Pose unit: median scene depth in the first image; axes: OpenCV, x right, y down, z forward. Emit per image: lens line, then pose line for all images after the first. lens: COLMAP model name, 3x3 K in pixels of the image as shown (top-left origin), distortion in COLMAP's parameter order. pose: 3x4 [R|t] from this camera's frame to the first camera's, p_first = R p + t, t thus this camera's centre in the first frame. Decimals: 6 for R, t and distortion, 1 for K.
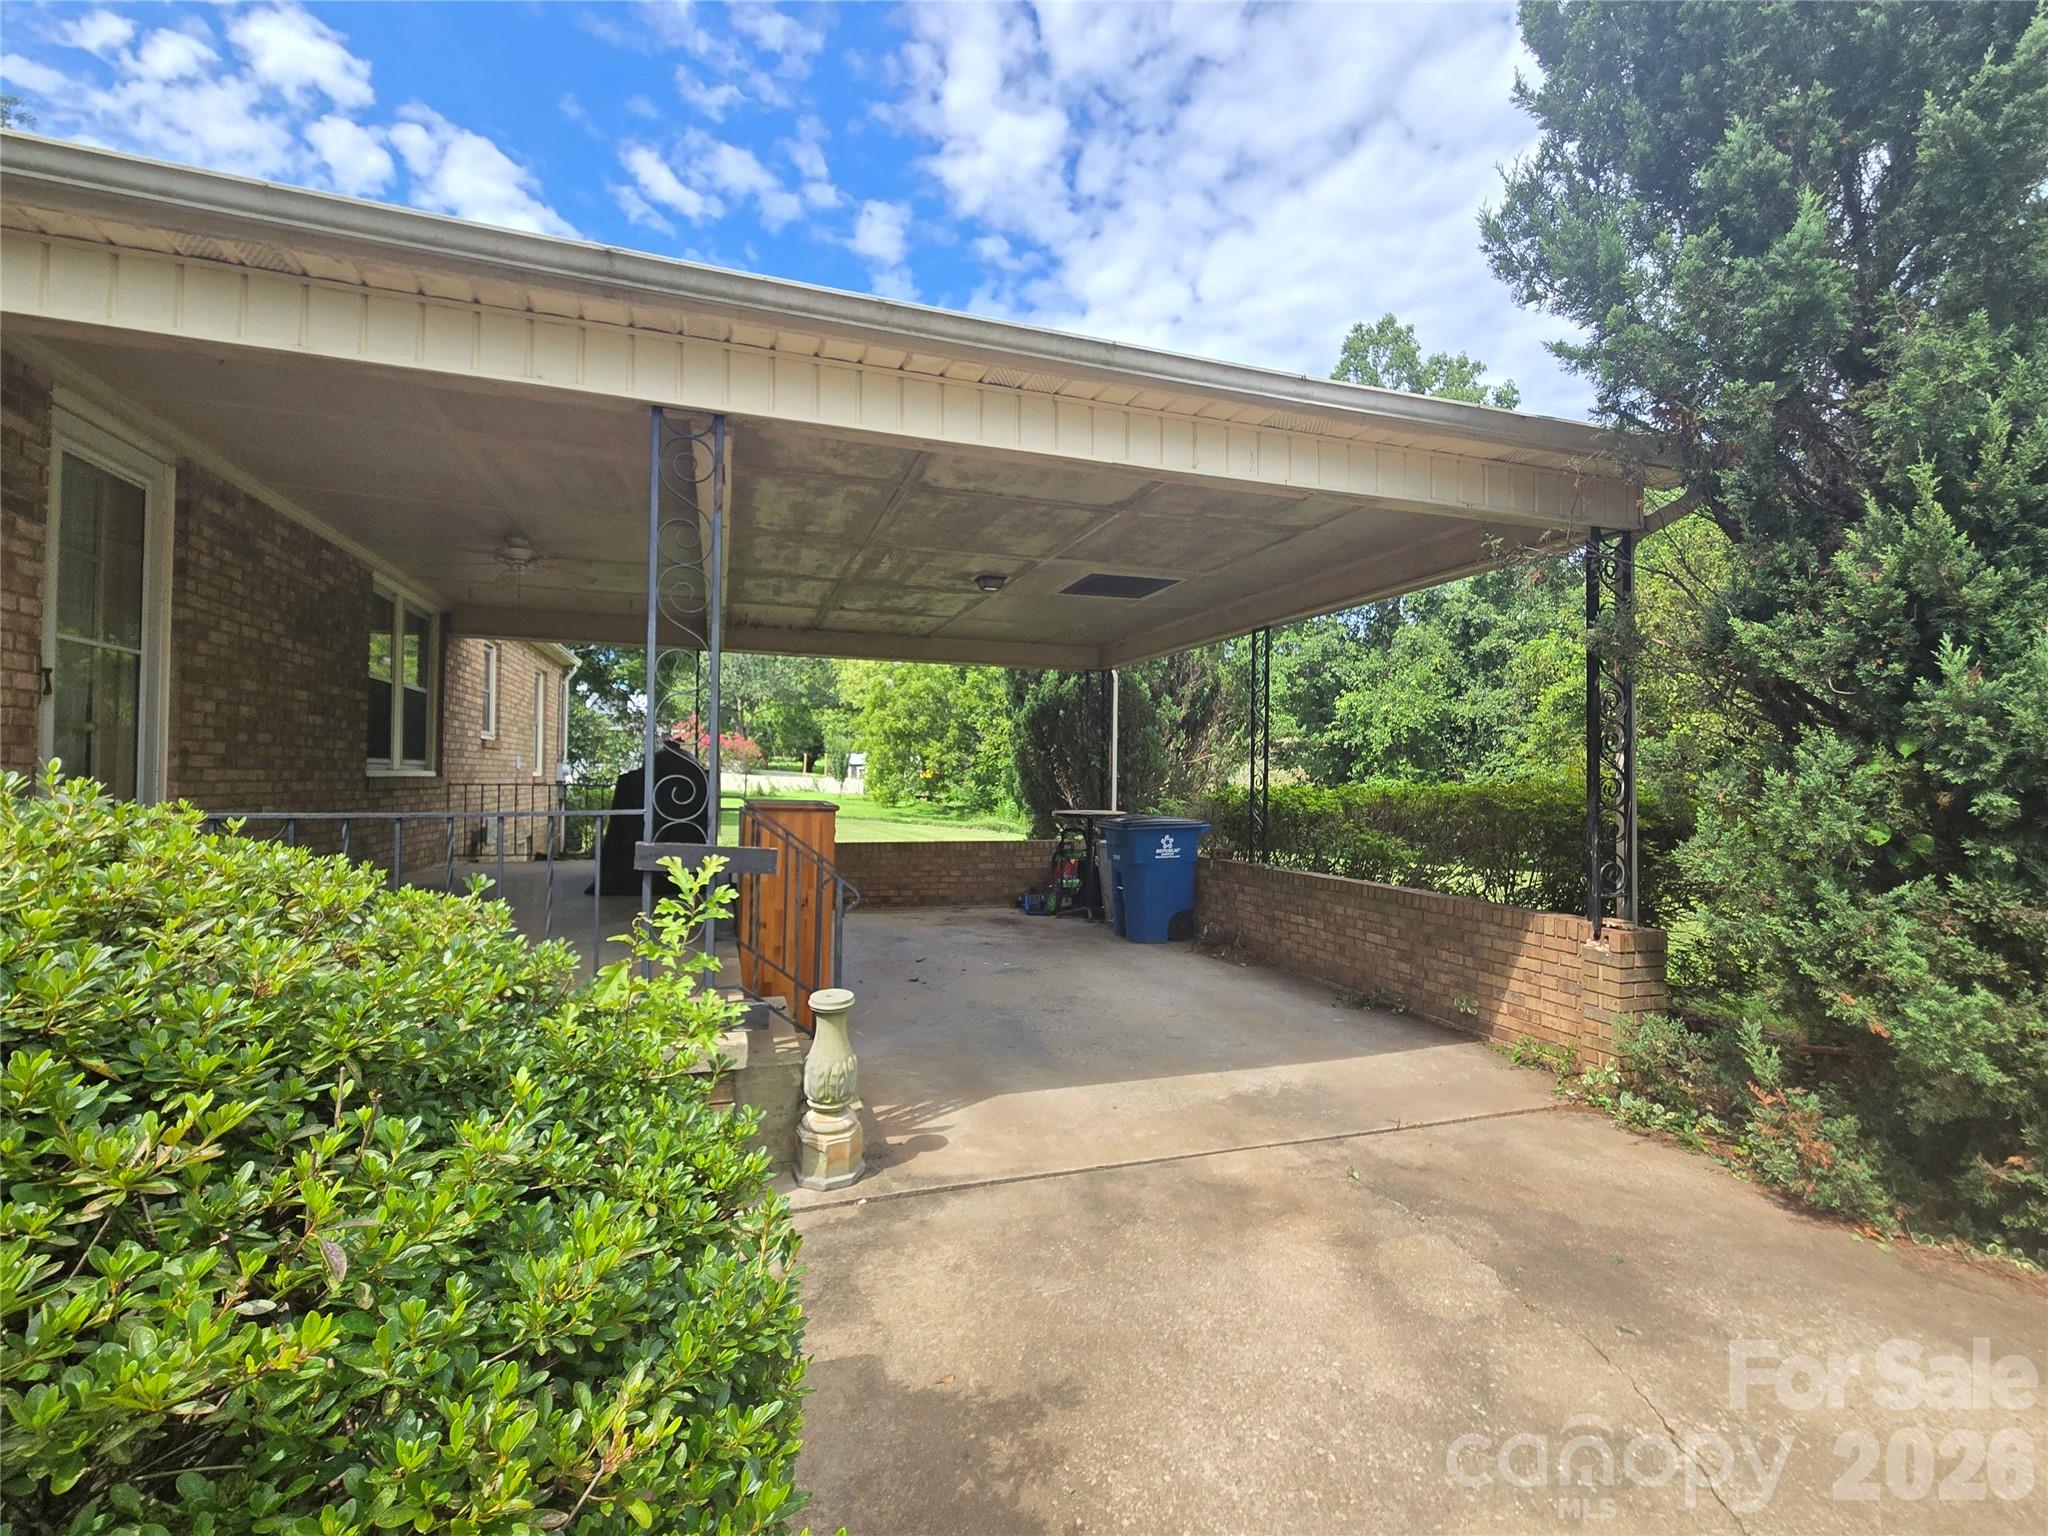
lens RADIAL K [[909.7, 0, 1016.8], [0, 909.7, 759.0], [0, 0, 1]] dist [0.003879, 0.000219]
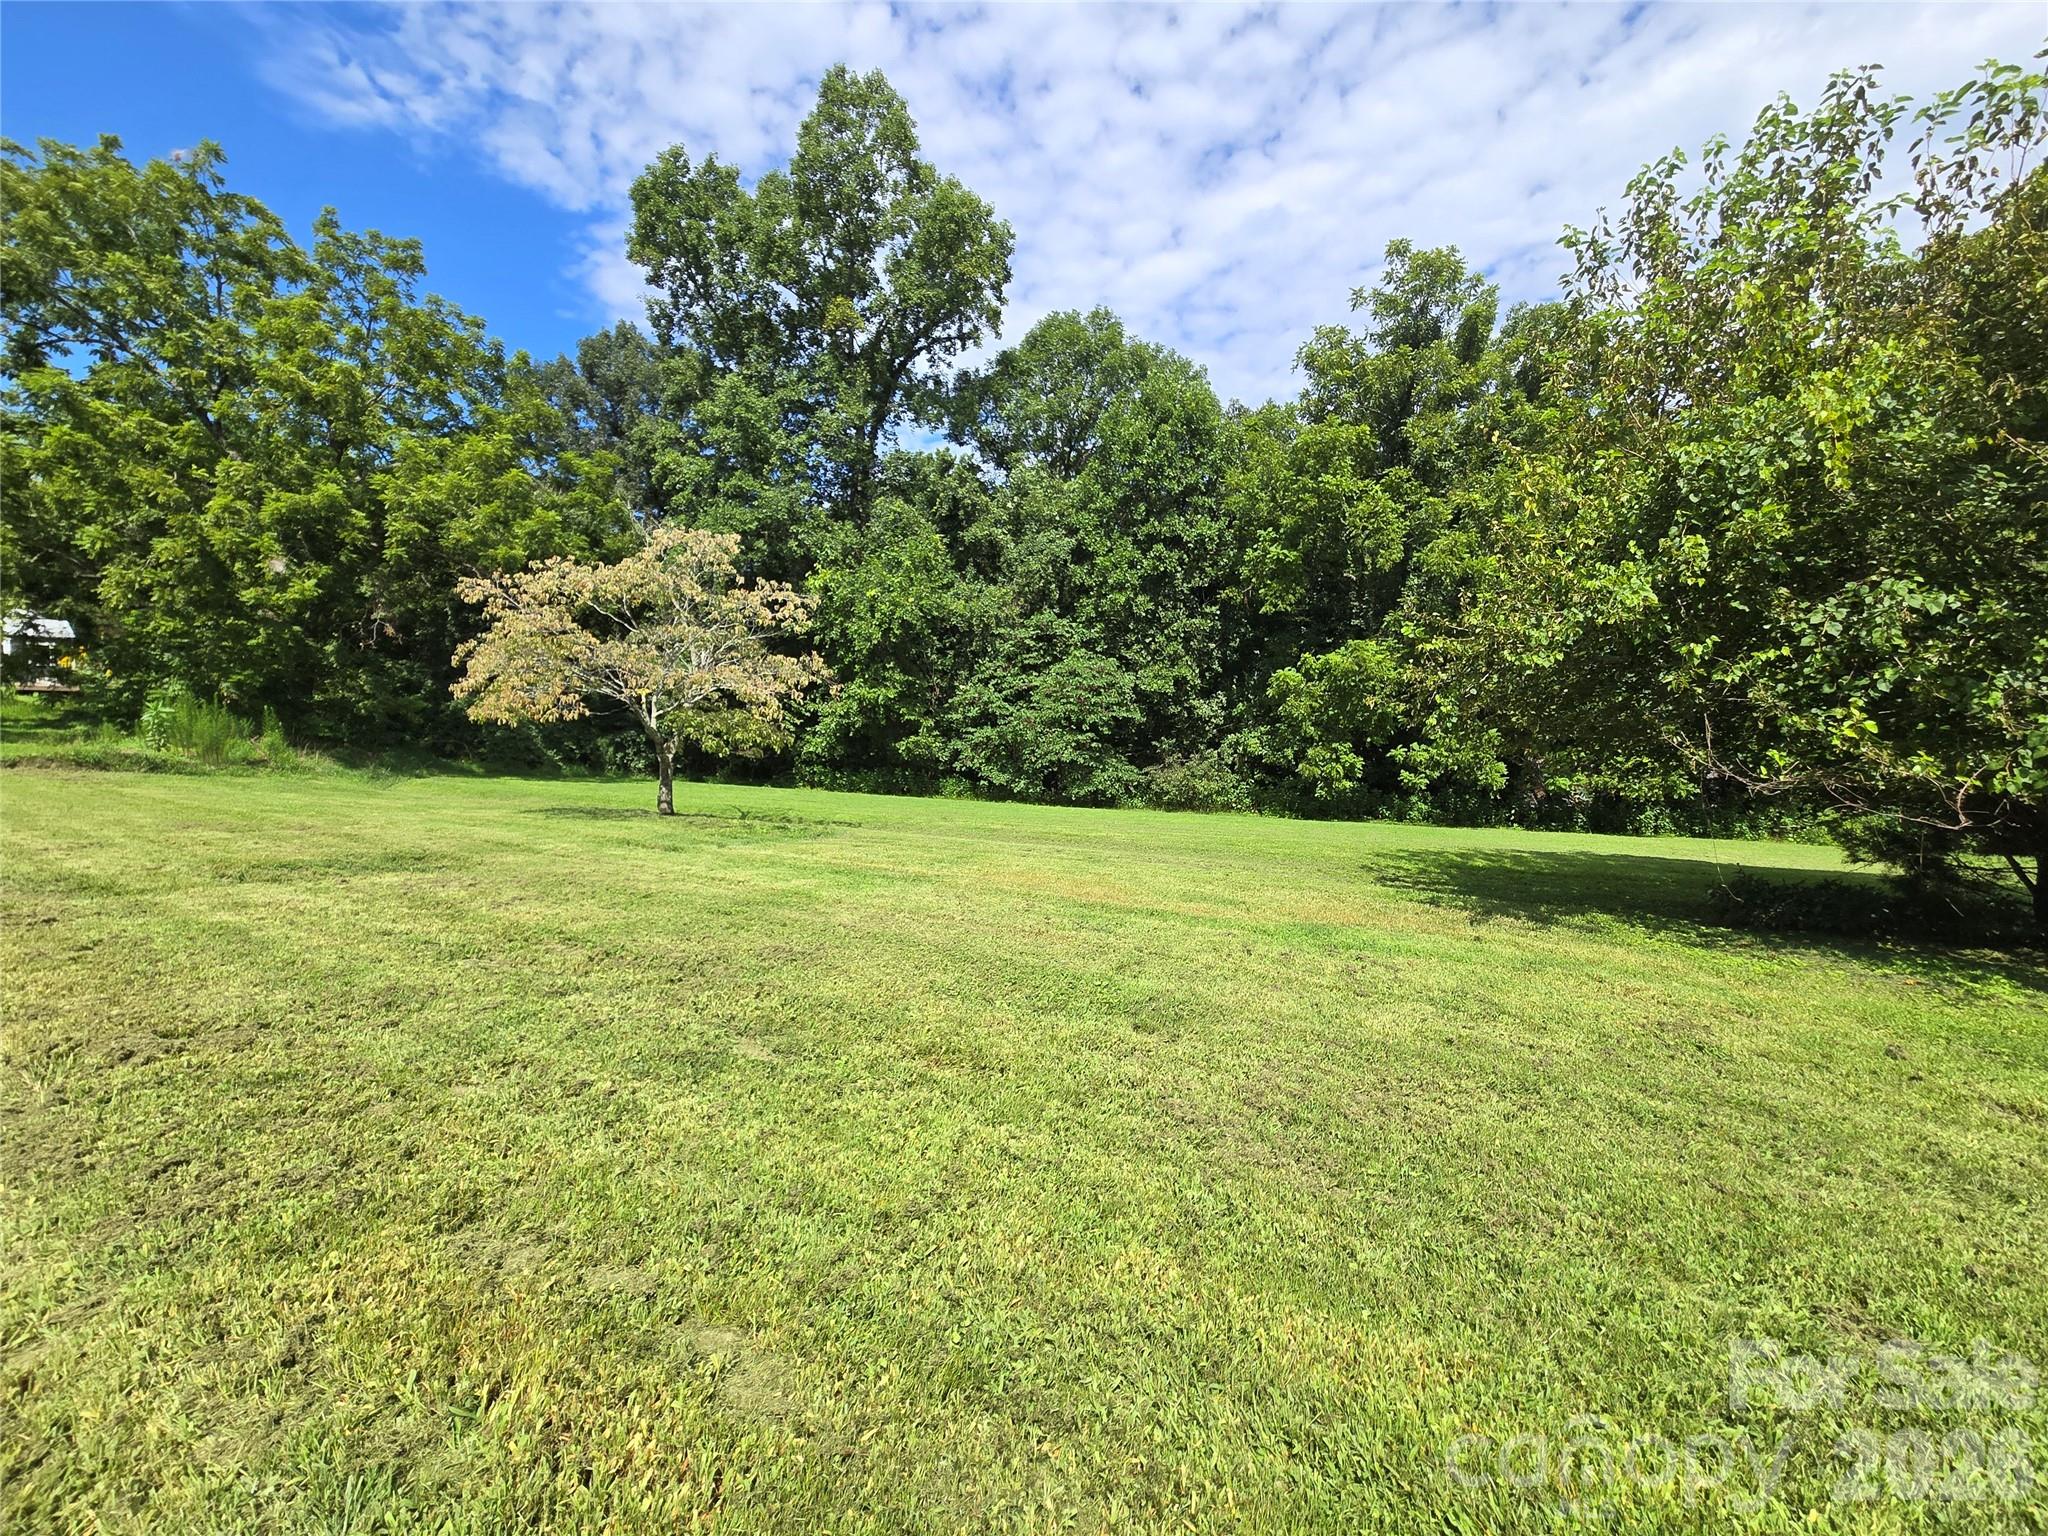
lens RADIAL K [[839.1, 0, 1023.2], [0, 839.1, 763.1], [0, 0, 1]] dist [0.000469, 0.000483]
pose [[0.789792, -0.018859, 0.613085, 0.275860], [-0.051745, 0.993916, 0.097232, 0.036512], [-0.611189, -0.108517, 0.784010, 1.345640]]
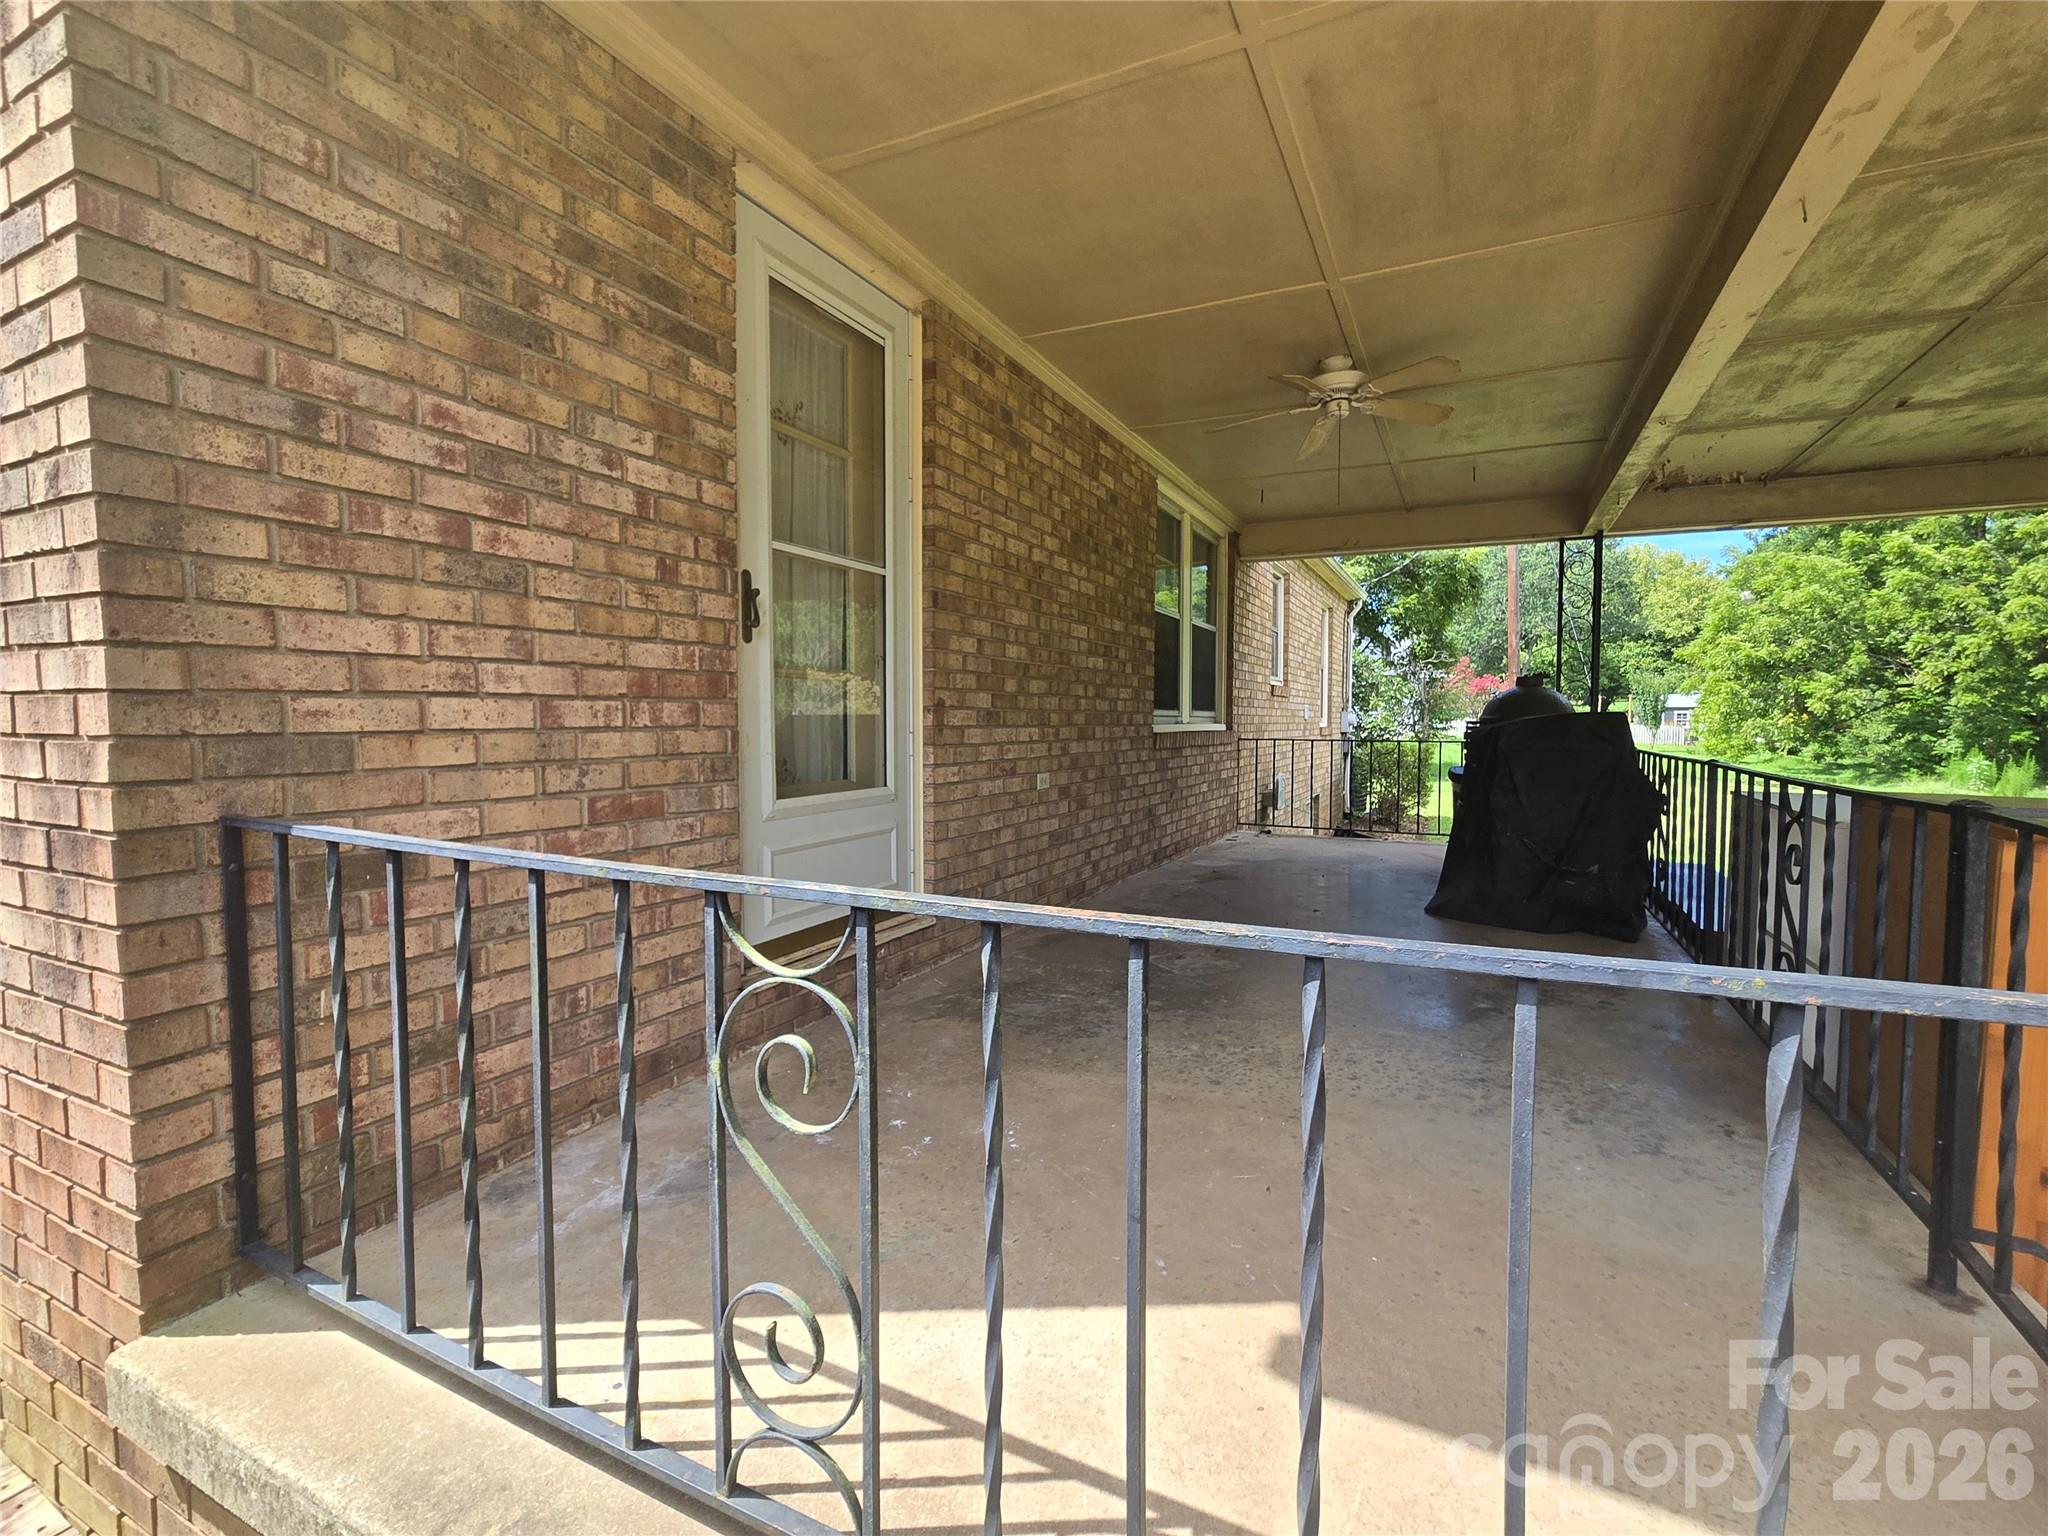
lens RADIAL K [[909.7, 0, 1030.8], [0, 909.7, 763.0], [0, 0, 1]] dist [0.003879, 0.000219]
pose [[0.715239, 0.024198, -0.698461, -0.129616], [0.019447, 0.998324, 0.054501, -0.000154], [0.698609, -0.052564, 0.713570, 0.198527]]
